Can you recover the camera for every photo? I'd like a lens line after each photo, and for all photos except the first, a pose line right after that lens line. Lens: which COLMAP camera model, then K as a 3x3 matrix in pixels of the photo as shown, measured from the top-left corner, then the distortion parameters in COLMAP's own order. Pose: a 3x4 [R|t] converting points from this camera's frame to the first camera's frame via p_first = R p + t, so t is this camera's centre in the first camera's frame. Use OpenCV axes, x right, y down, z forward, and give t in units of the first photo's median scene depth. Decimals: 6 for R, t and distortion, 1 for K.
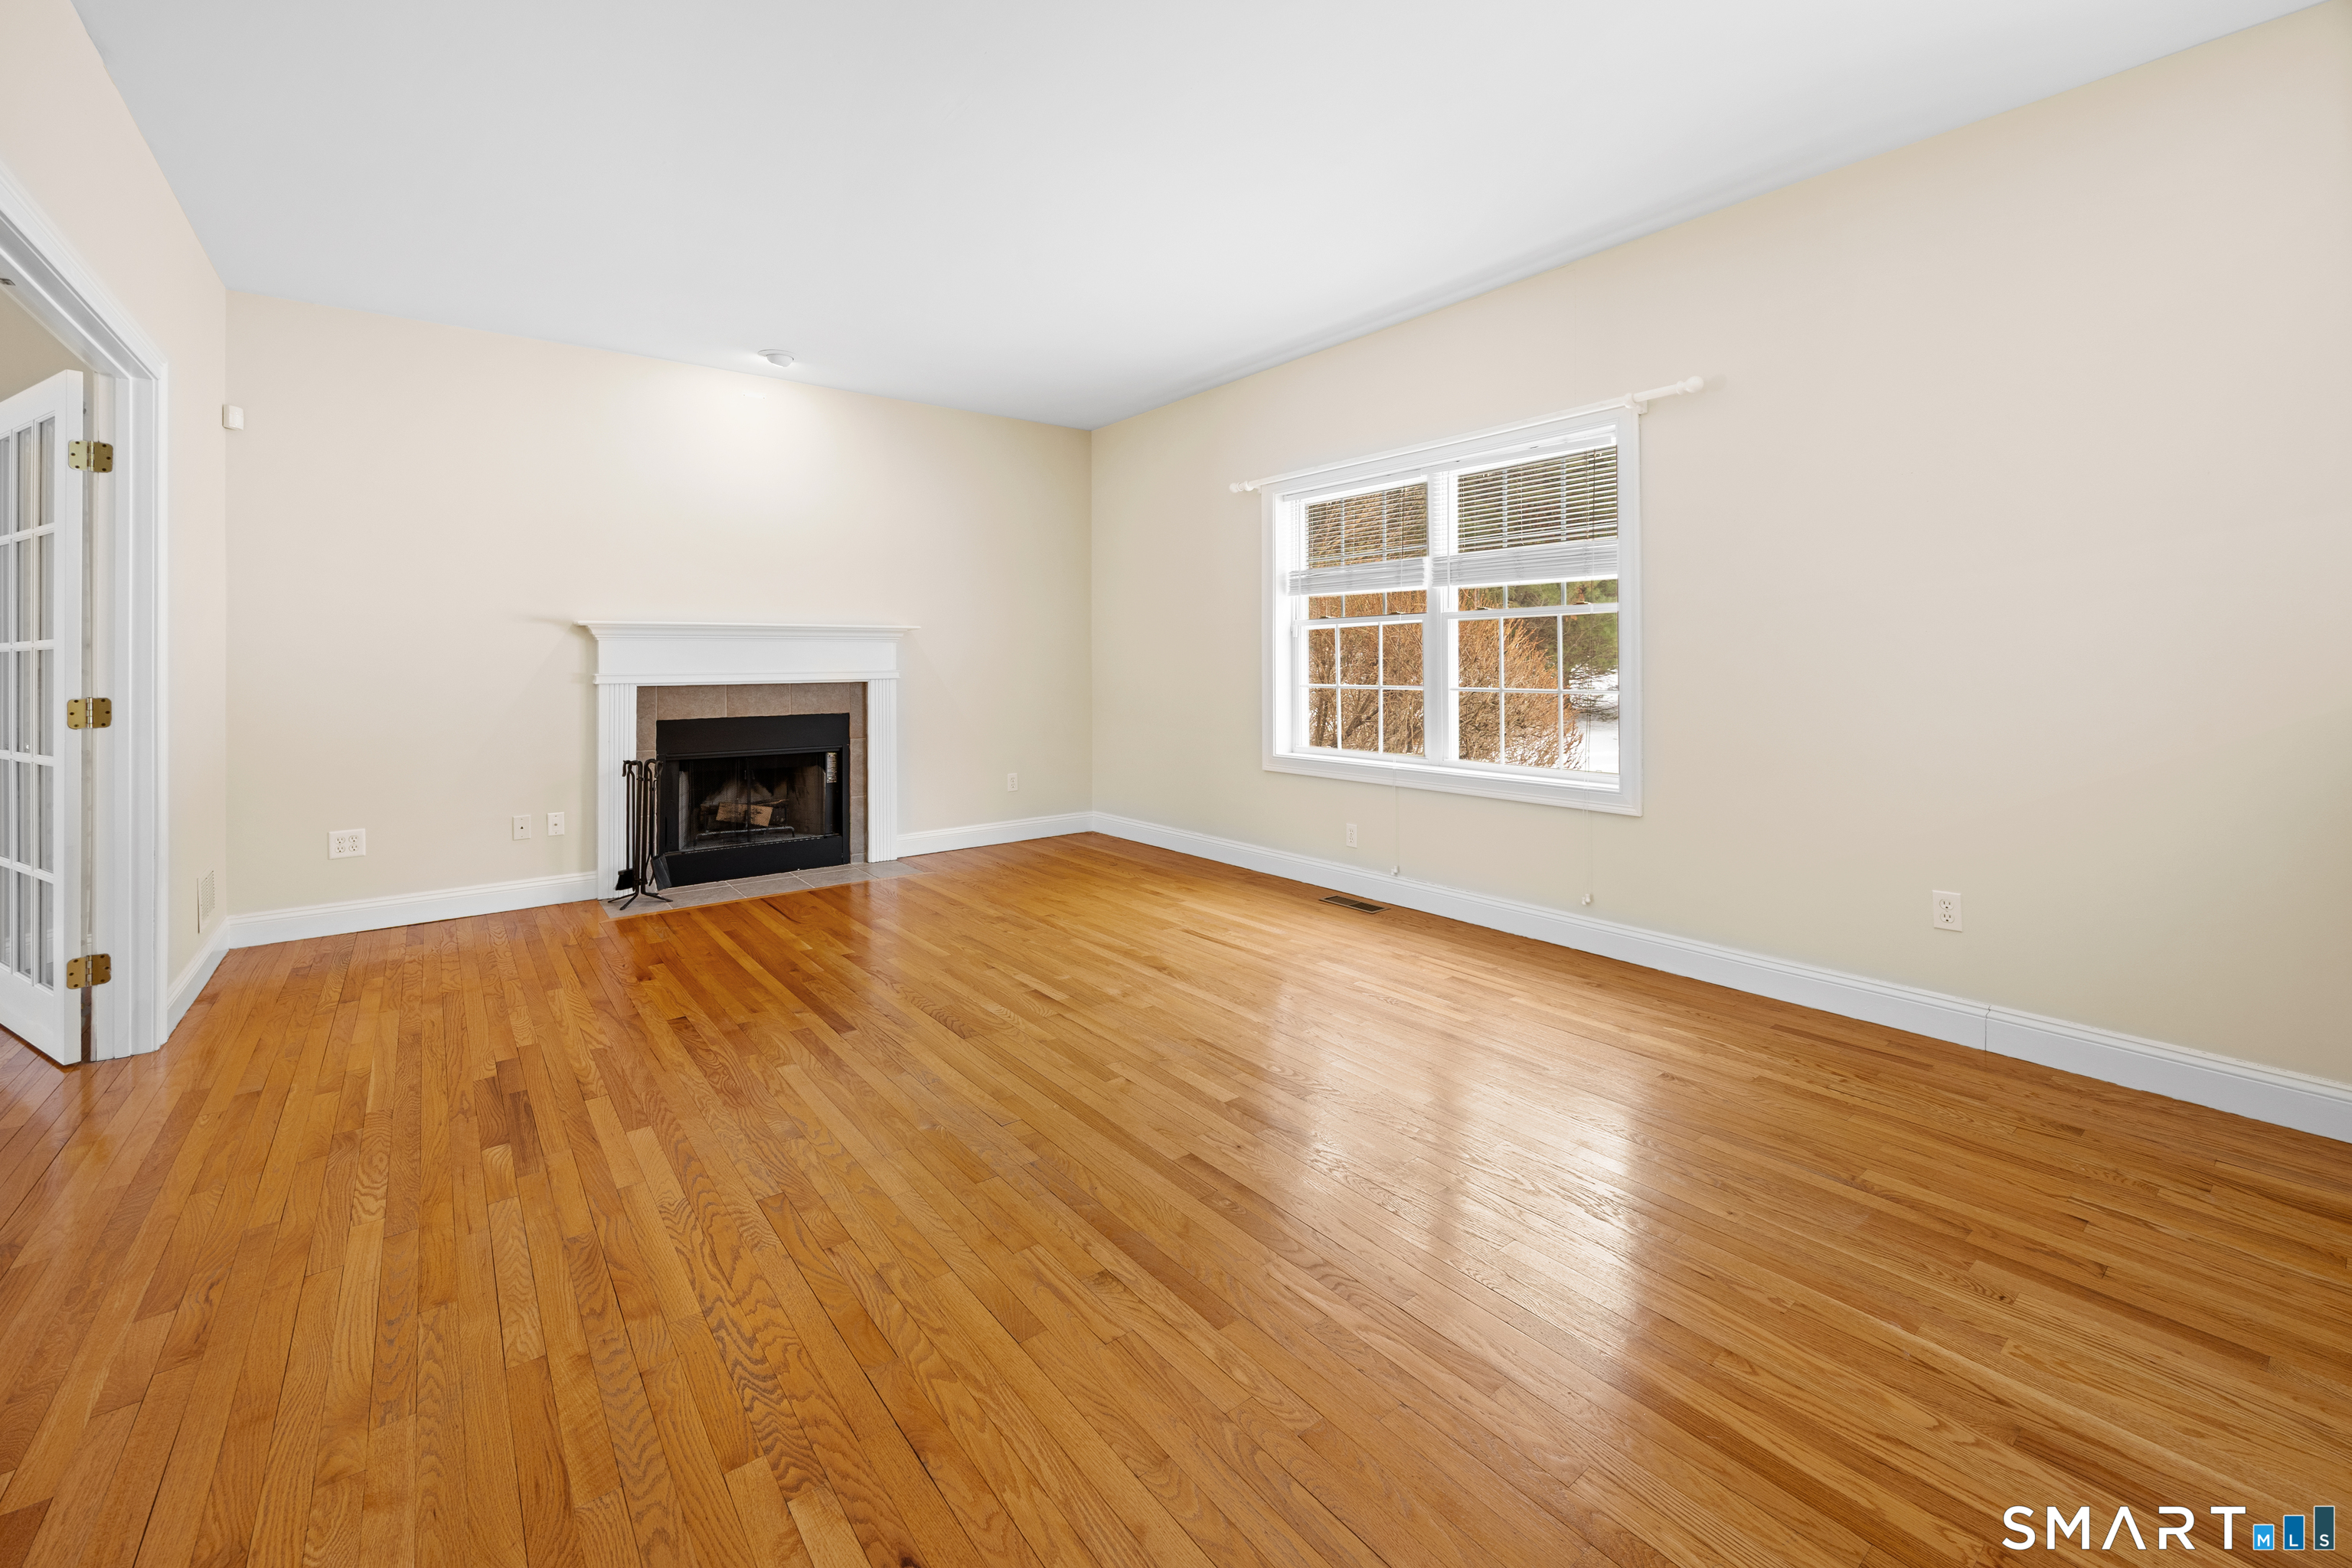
lens RADIAL K [[938.4, 0, 1155.7], [0, 938.4, 662.2], [0, 0, 1]] dist [0.001821, 0.000891]
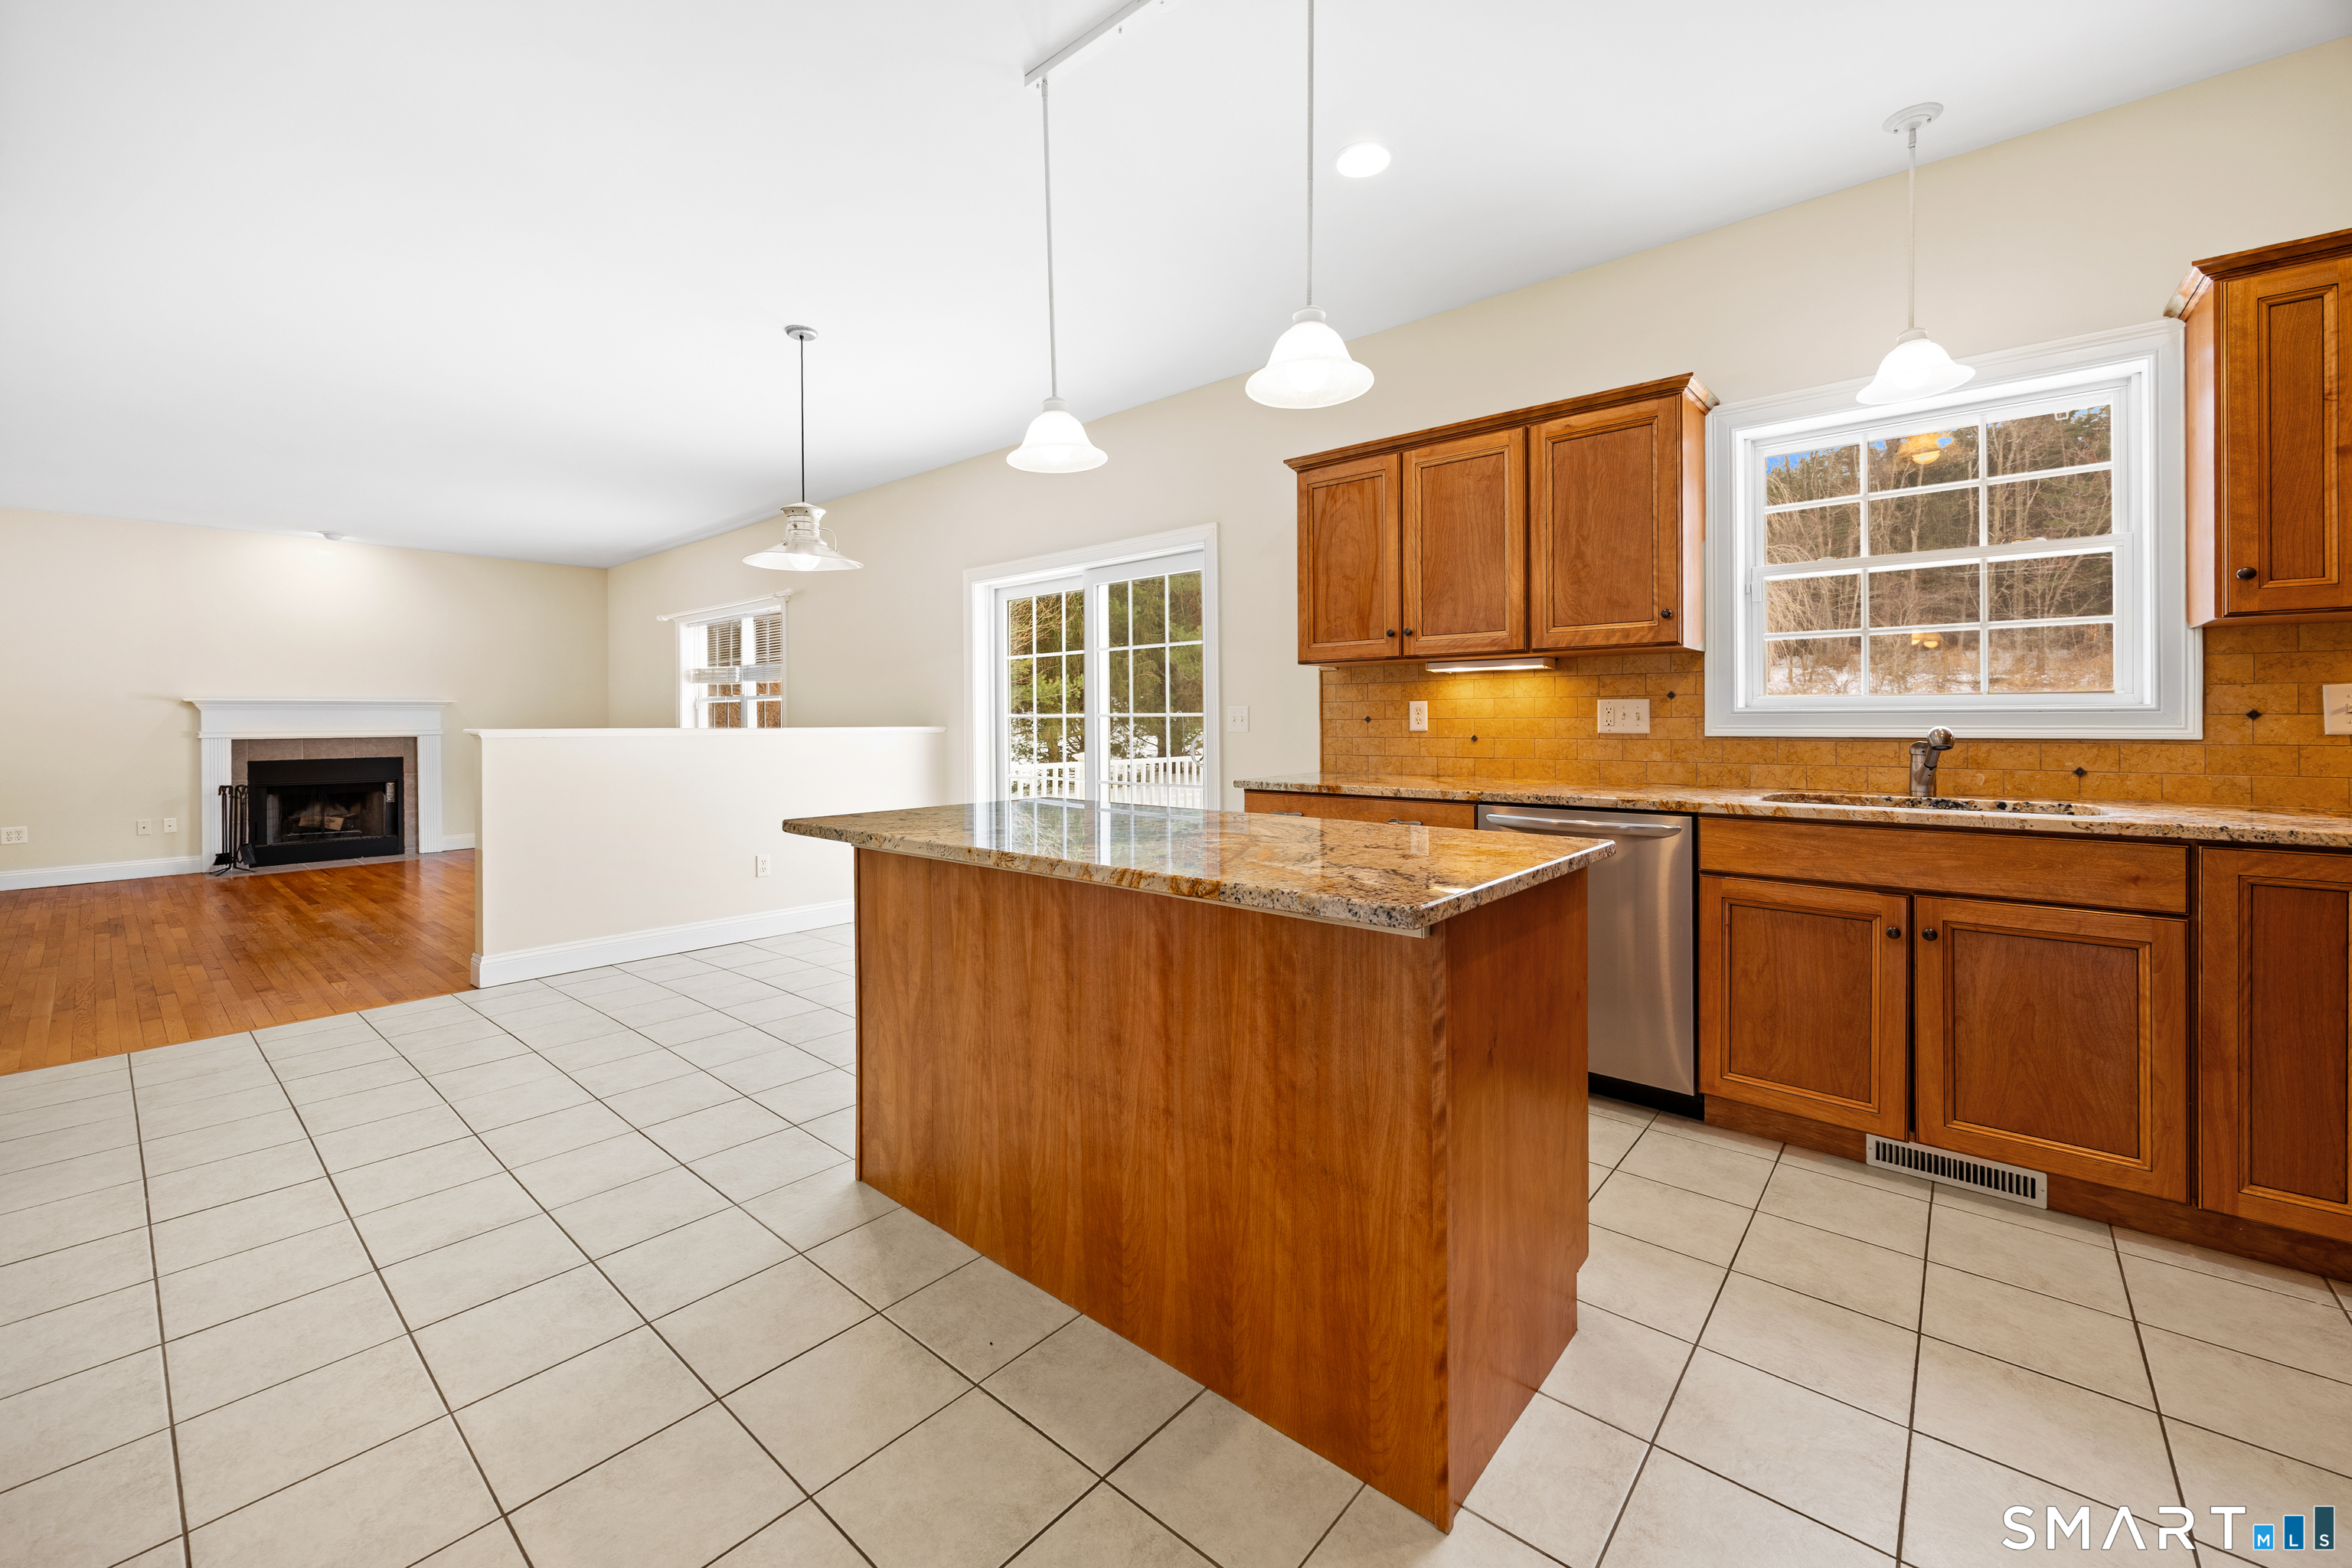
lens RADIAL K [[938.4, 0, 1162.7], [0, 938.4, 726.3], [0, 0, 1]] dist [0.001821, 0.000891]
pose [[0.982838, -0.001310, 0.184464, 0.726244], [0.001018, 0.999998, 0.001679, 0.002439], [-0.184466, -0.001462, 0.982838, -0.885308]]
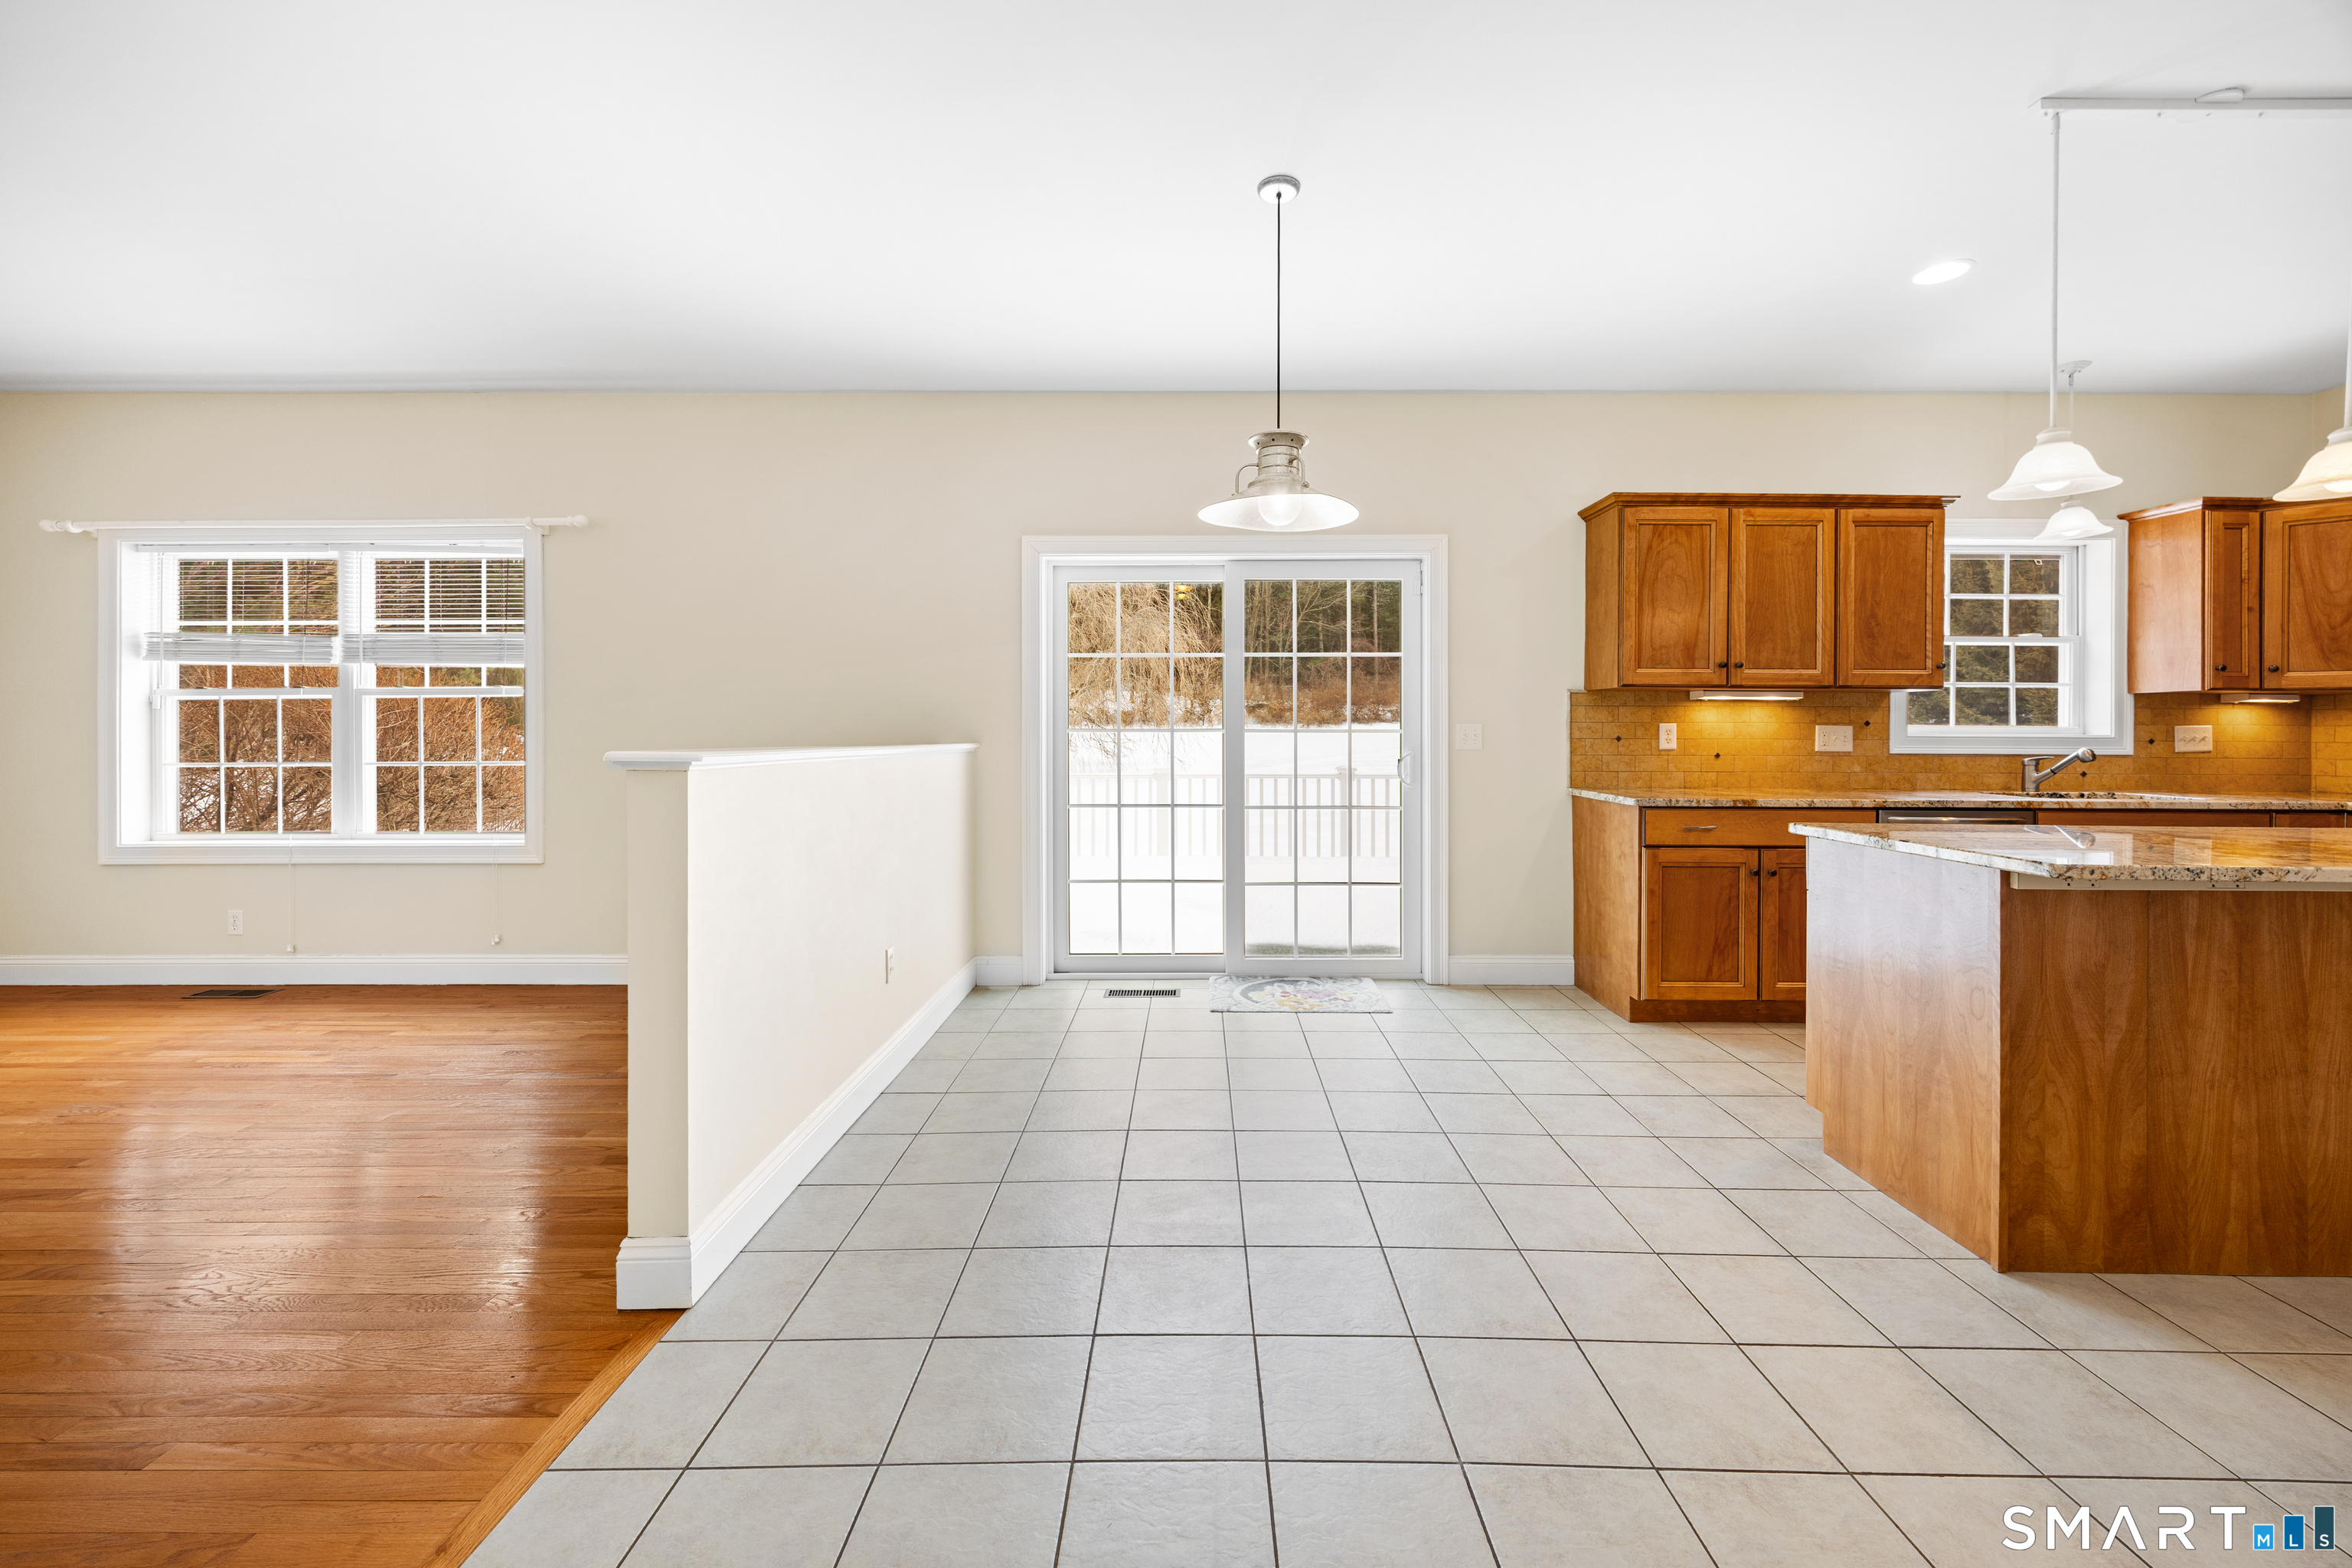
lens RADIAL K [[938.4, 0, 1167.2], [0, 938.4, 734.2], [0, 0, 1]] dist [0.001821, 0.000891]
pose [[0.621666, 0.004977, 0.783267, 0.050943], [-0.003172, 0.999988, -0.003837, -0.002203], [-0.783276, -0.000100, 0.621674, -0.312272]]
